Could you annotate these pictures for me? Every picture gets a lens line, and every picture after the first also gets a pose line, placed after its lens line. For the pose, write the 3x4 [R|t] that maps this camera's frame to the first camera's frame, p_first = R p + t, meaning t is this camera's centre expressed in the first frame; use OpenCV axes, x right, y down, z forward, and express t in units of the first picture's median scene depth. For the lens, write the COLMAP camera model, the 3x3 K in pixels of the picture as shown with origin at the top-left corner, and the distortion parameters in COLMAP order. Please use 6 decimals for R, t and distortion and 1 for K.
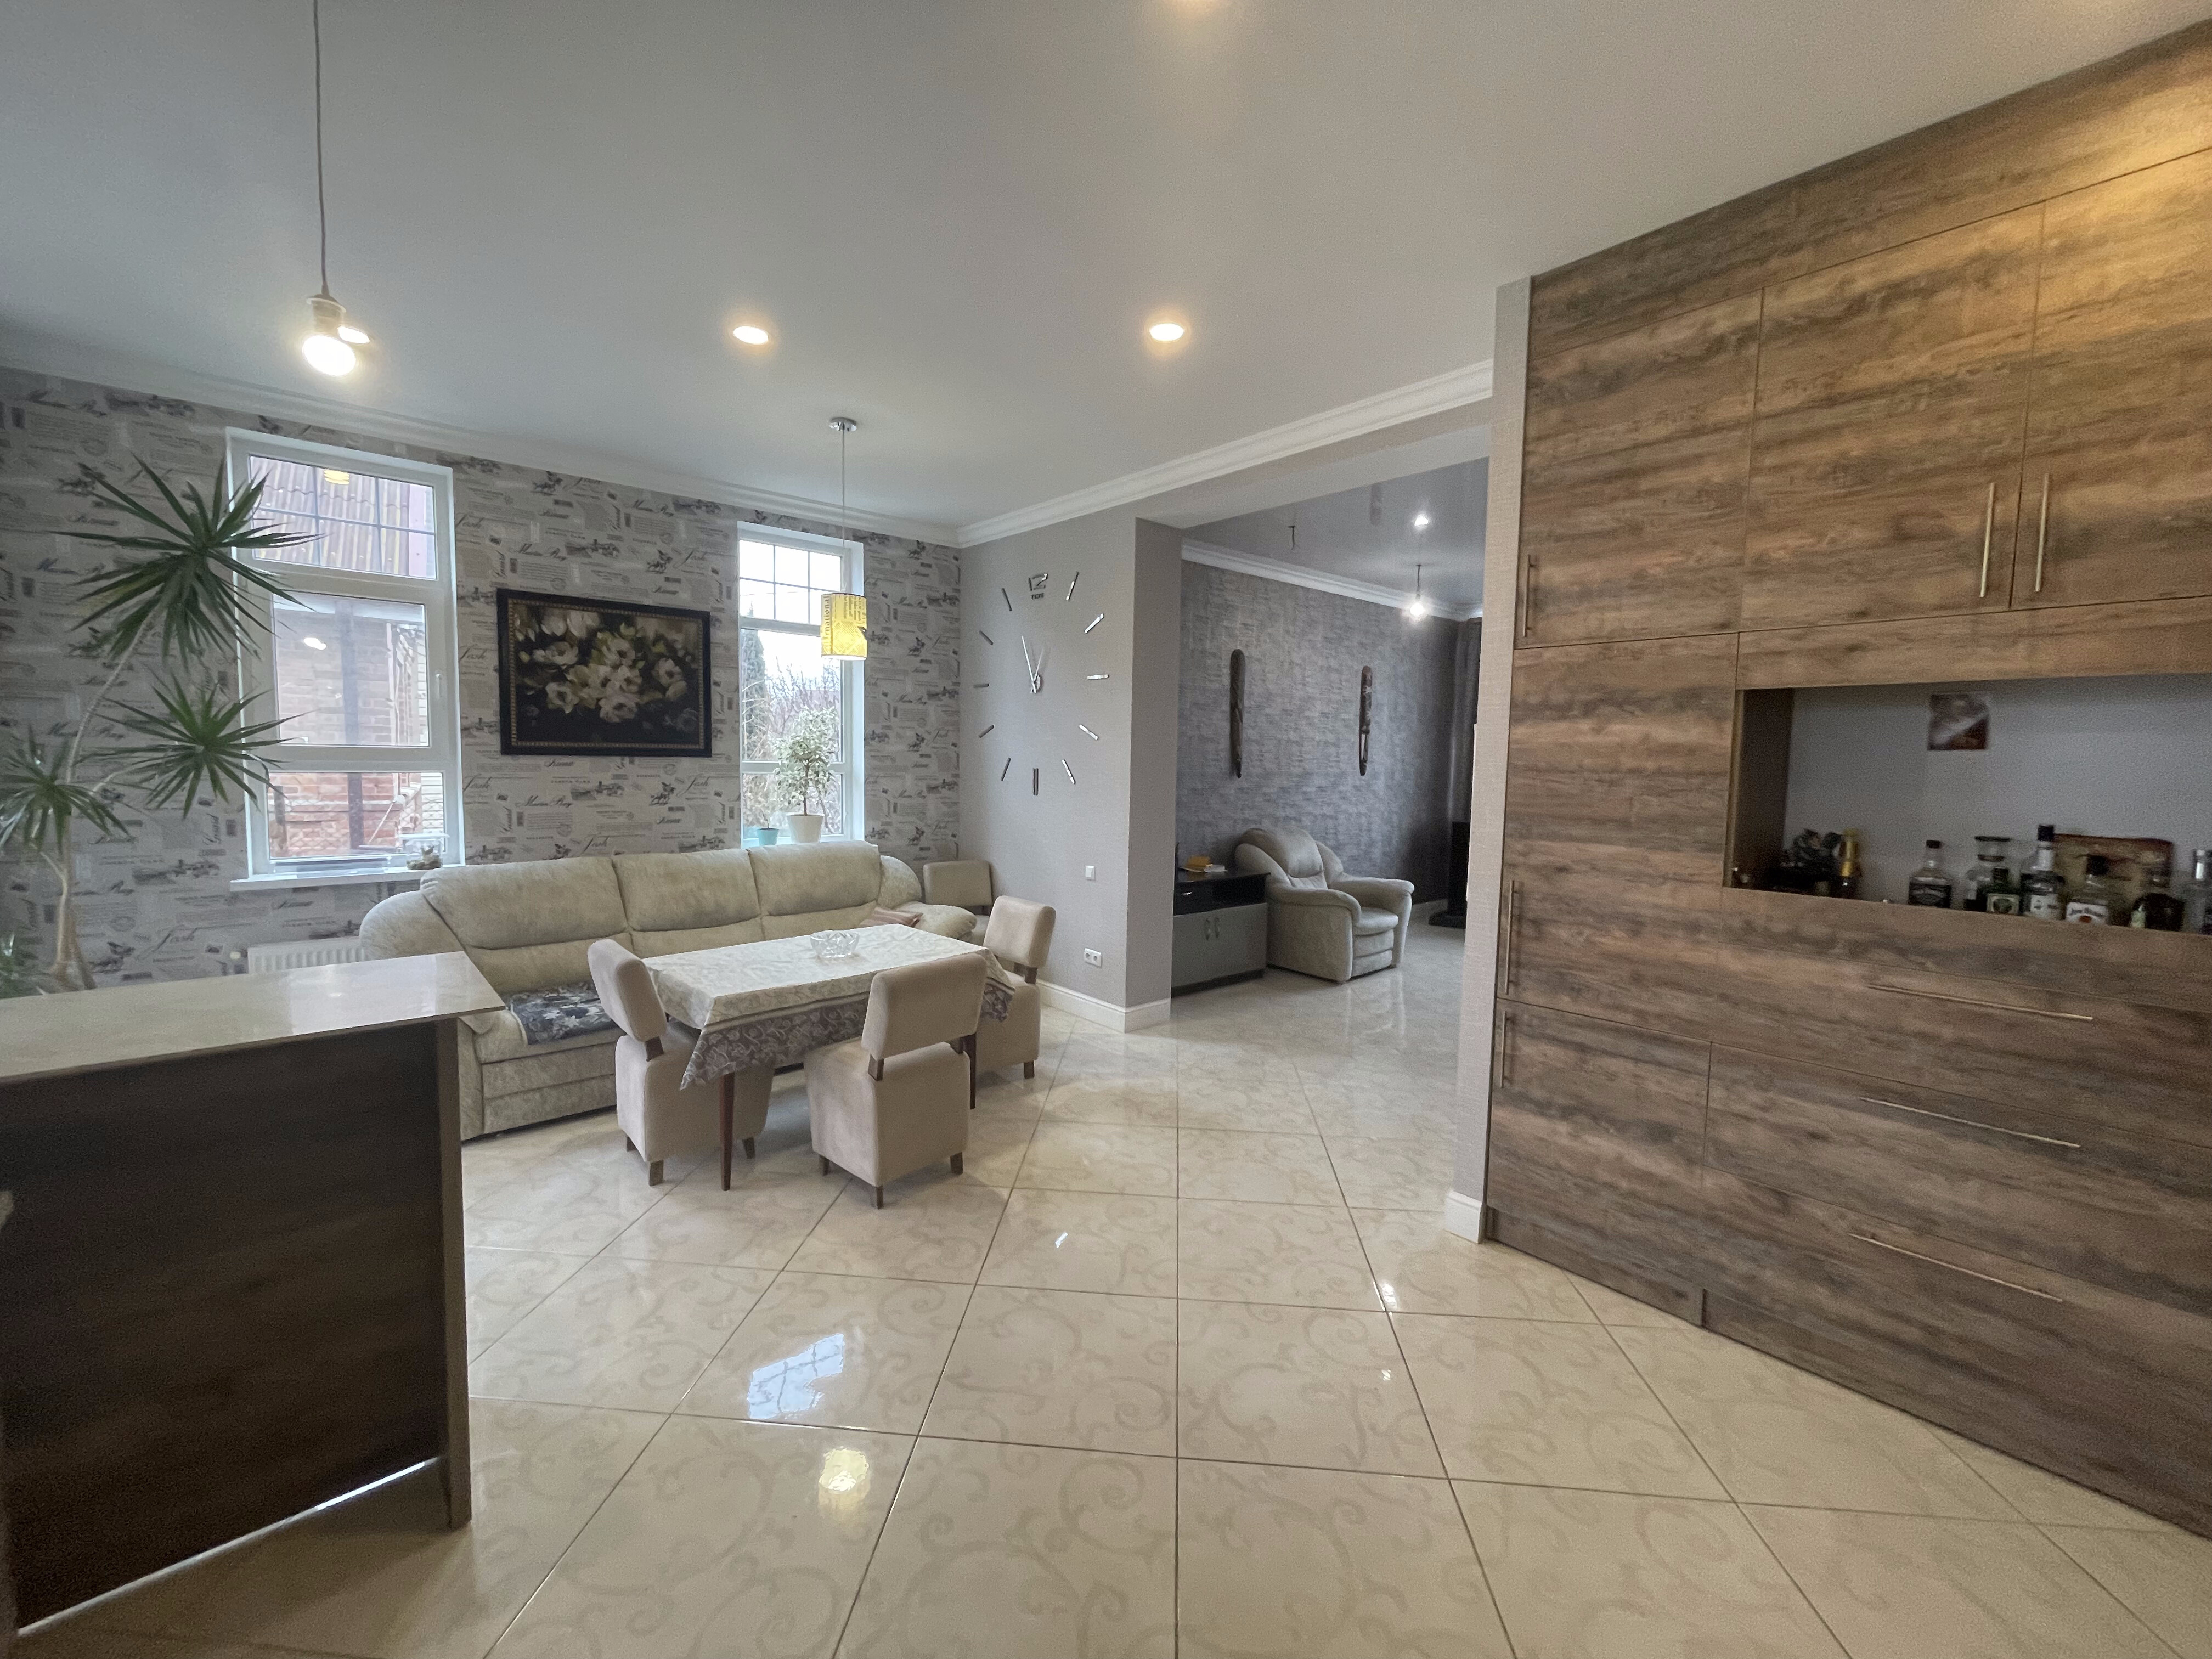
lens RADIAL K [[893.7, 0, 1101.6], [0, 893.7, 821.8], [0, 0, 1]] dist [-0.002923, 0.000196]
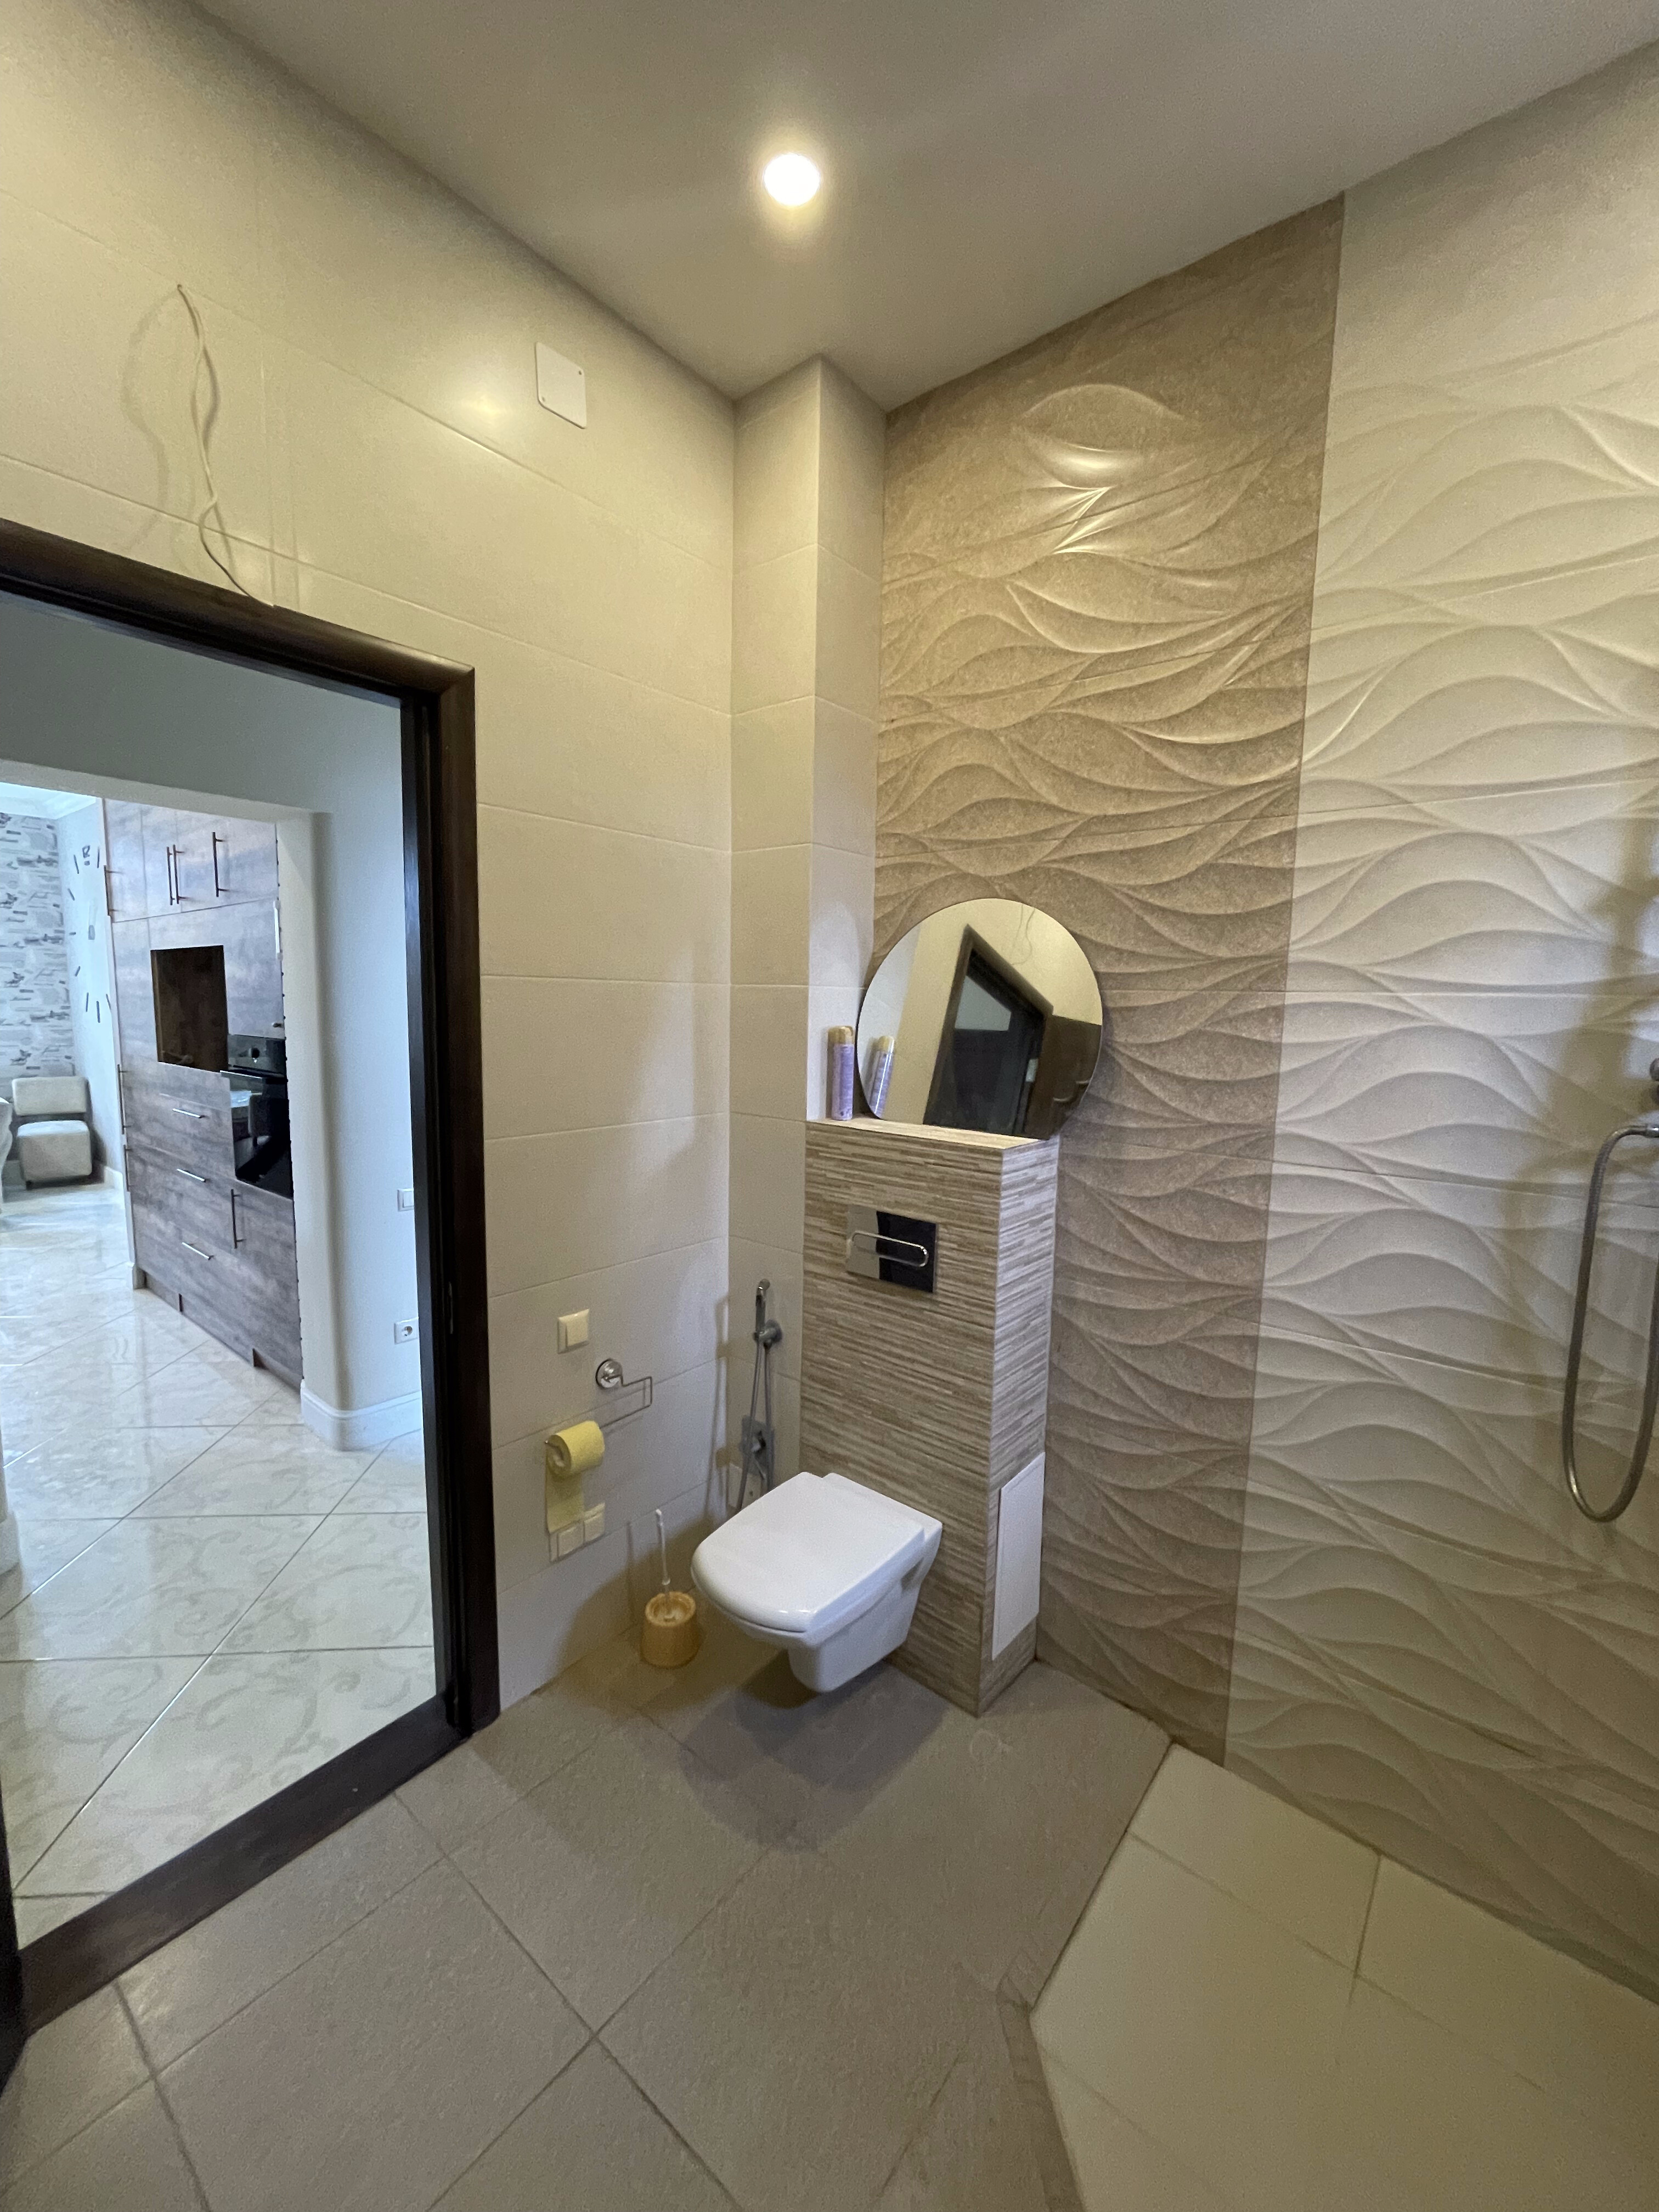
lens RADIAL K [[893.7, 0, 846.2], [0, 893.7, 1112.4], [0, 0, 1]] dist [-0.002923, 0.000196]
pose [[0.985183, -0.013100, 0.171003, 1.071274], [0.004790, 0.998791, 0.048916, 0.057117], [-0.171437, -0.047372, 0.984056, -0.607554]]
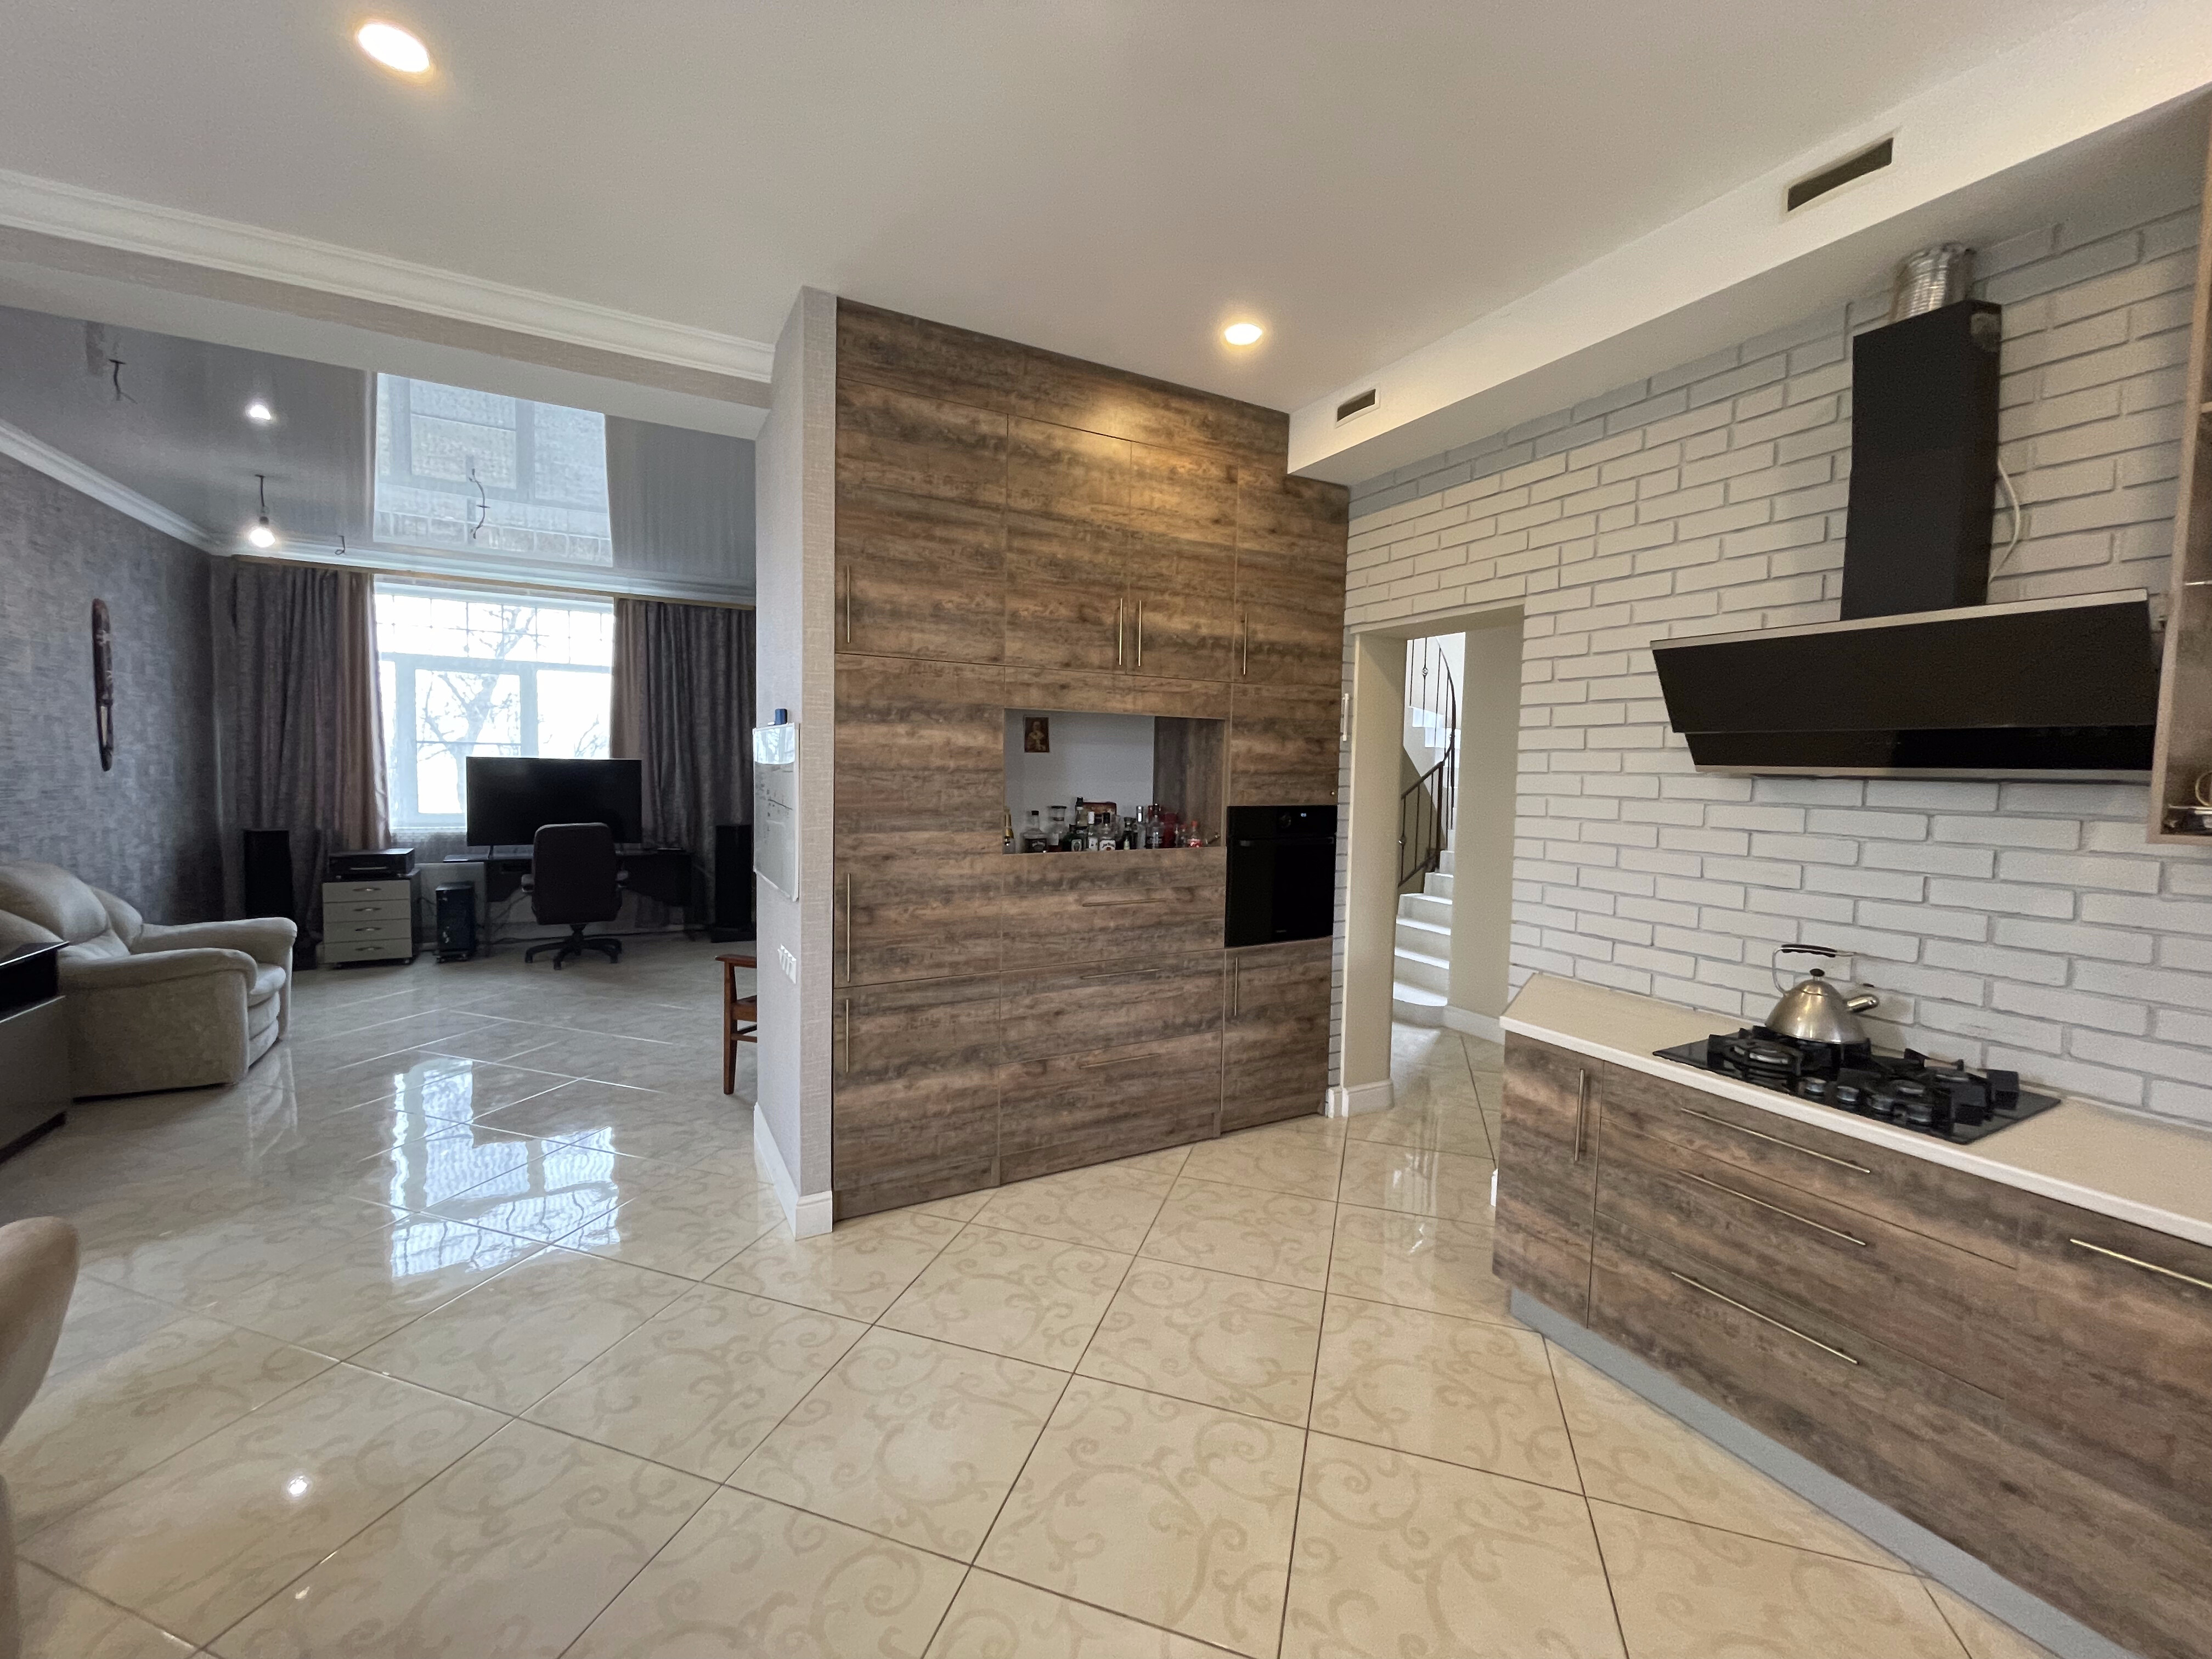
lens RADIAL K [[893.7, 0, 1107.2], [0, 893.7, 824.2], [0, 0, 1]] dist [-0.002923, 0.000196]
pose [[0.223825, -0.075732, 0.971683, -0.349297], [0.055899, 0.996333, 0.064777, -0.031006], [-0.973025, 0.039817, 0.227238, 0.329754]]
